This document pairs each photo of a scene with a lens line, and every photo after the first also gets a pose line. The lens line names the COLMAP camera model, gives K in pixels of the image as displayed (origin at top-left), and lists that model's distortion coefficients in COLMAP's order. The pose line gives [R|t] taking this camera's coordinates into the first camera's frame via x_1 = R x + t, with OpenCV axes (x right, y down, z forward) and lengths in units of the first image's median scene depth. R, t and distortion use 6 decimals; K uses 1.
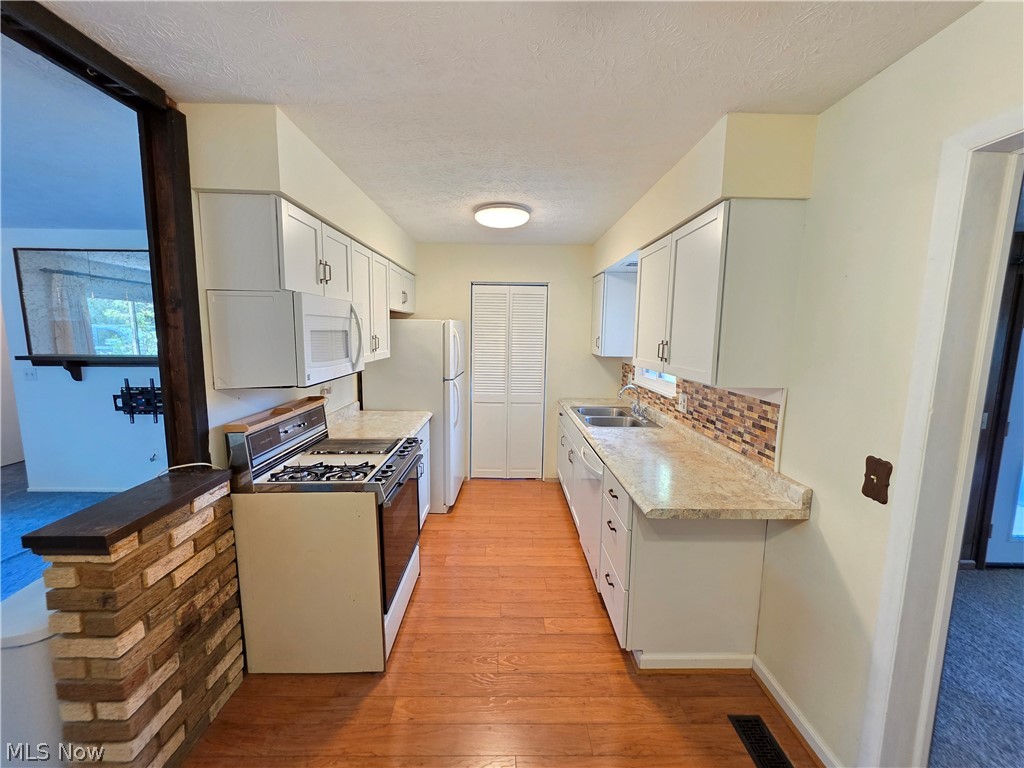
lens RADIAL K [[410.4, 0, 512.0], [0, 410.4, 384.0], [0, 0, 1]] dist [-0.000228, 0.000027]
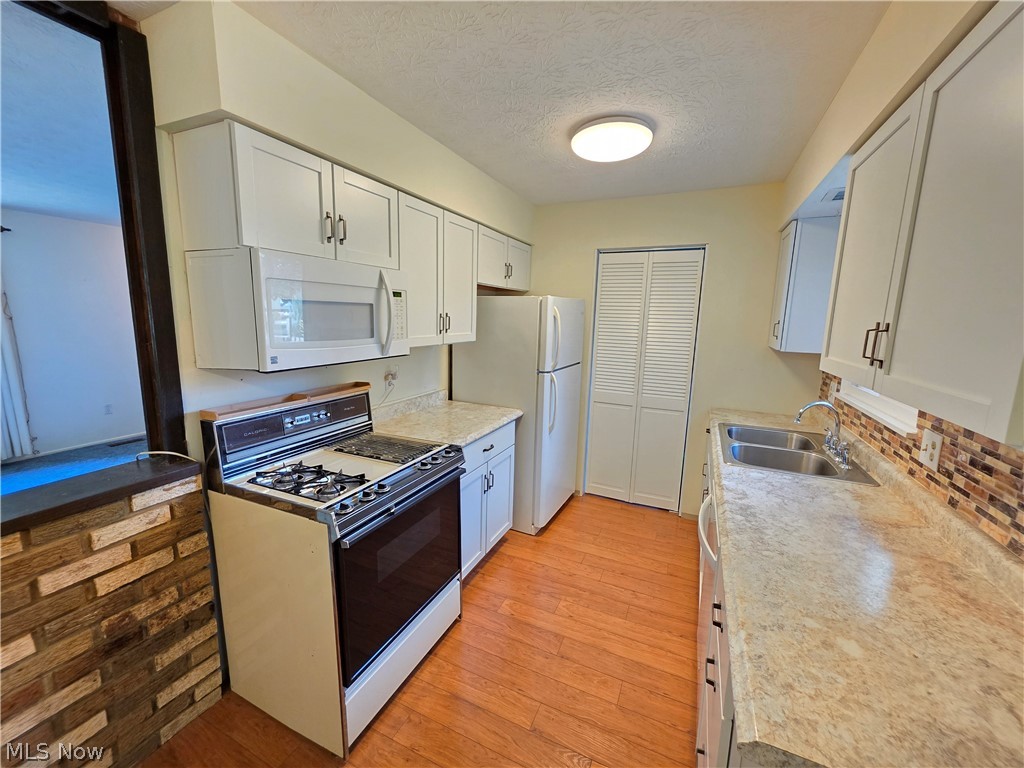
lens RADIAL K [[411.2, 0, 510.8], [0, 411.2, 382.5], [0, 0, 1]] dist [-0.000585, 0.000239]
pose [[0.902579, 0.077479, -0.423495, 0.173908], [-0.066448, 0.996956, 0.040777, -0.025646], [0.425365, -0.008664, 0.904980, 0.353667]]
